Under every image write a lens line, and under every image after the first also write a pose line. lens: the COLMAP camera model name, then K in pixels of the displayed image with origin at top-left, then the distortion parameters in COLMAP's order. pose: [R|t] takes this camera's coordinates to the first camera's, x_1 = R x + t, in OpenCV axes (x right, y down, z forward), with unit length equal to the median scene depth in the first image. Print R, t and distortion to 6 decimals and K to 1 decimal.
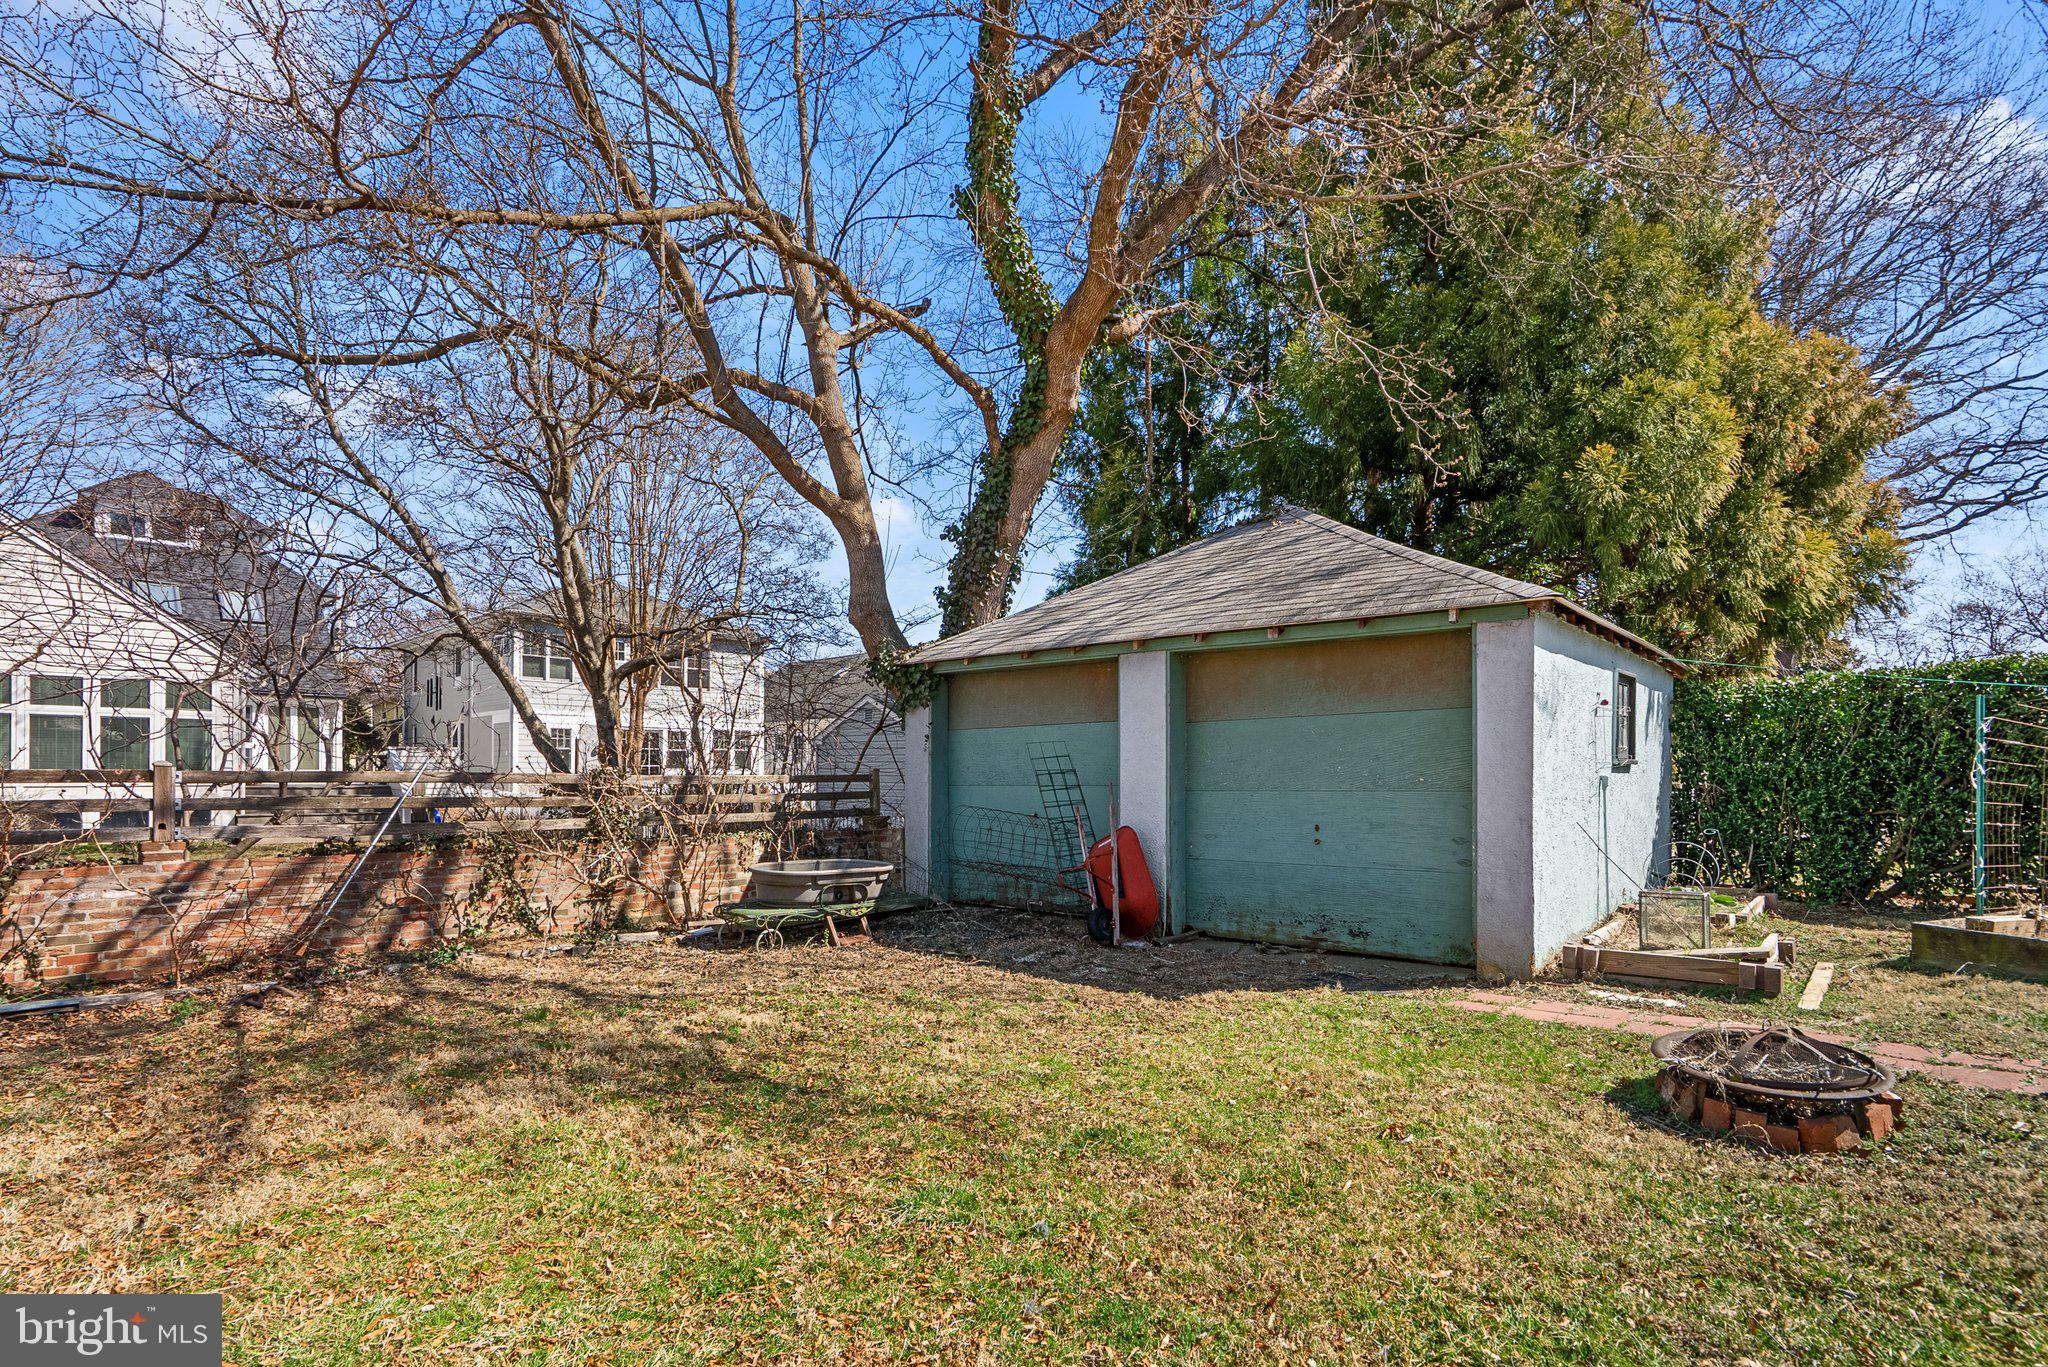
lens RADIAL K [[936.3, 0, 970.3], [0, 936.3, 778.9], [0, 0, 1]] dist [0.006706, -0.000981]
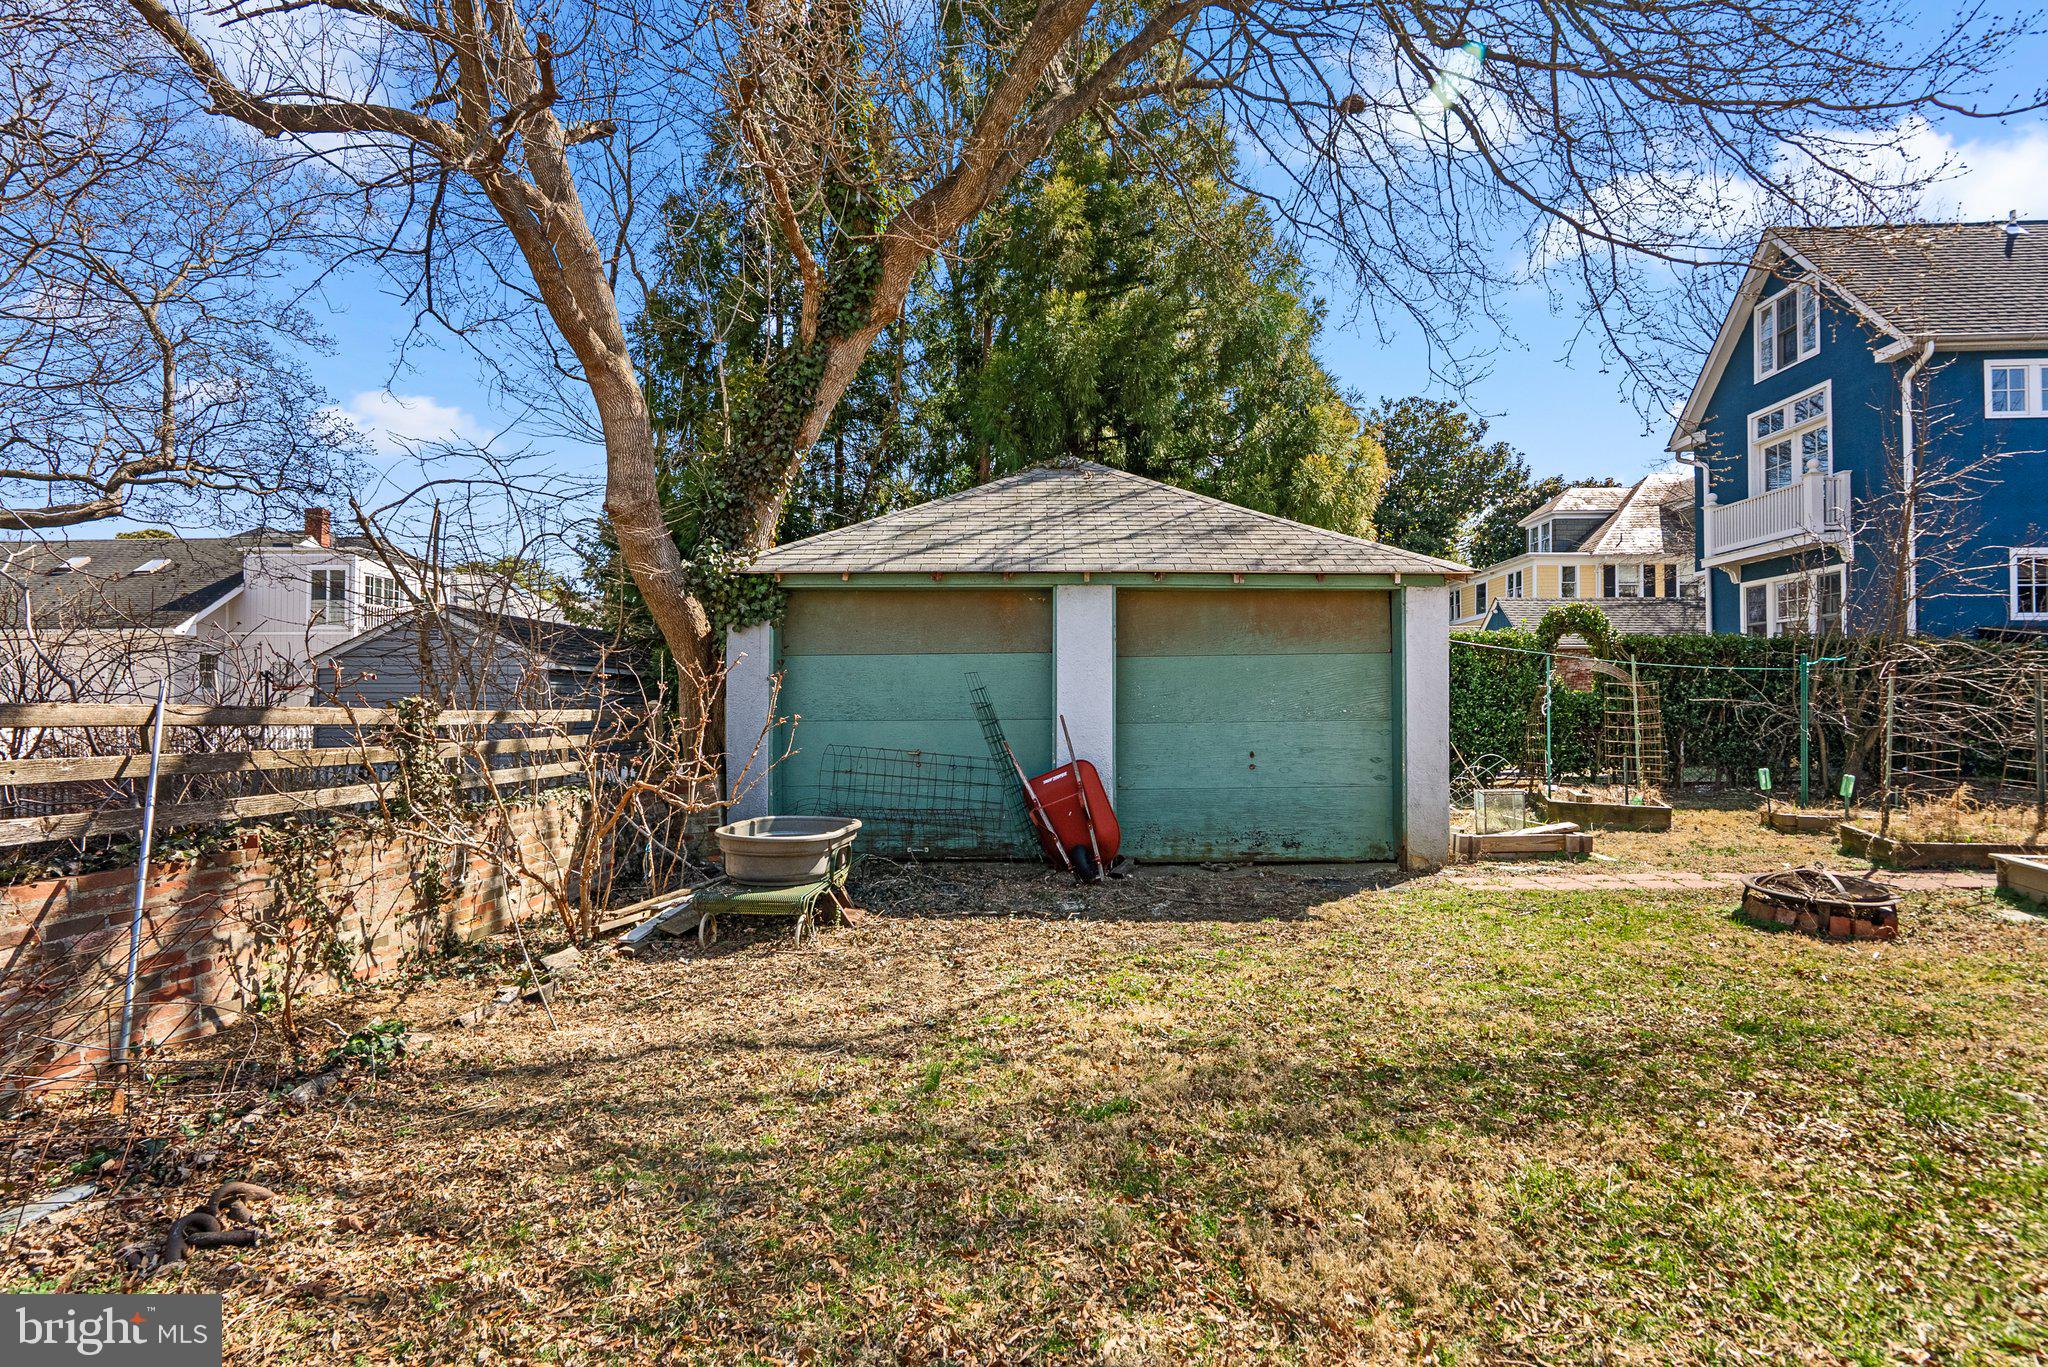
lens RADIAL K [[936.3, 0, 1013.7], [0, 936.3, 690.8], [0, 0, 1]] dist [0.006706, -0.000981]
pose [[0.764329, 0.010312, 0.644744, -0.545343], [0.006069, 0.999713, -0.023184, 0.000230], [-0.644798, 0.021633, 0.764047, 0.305312]]
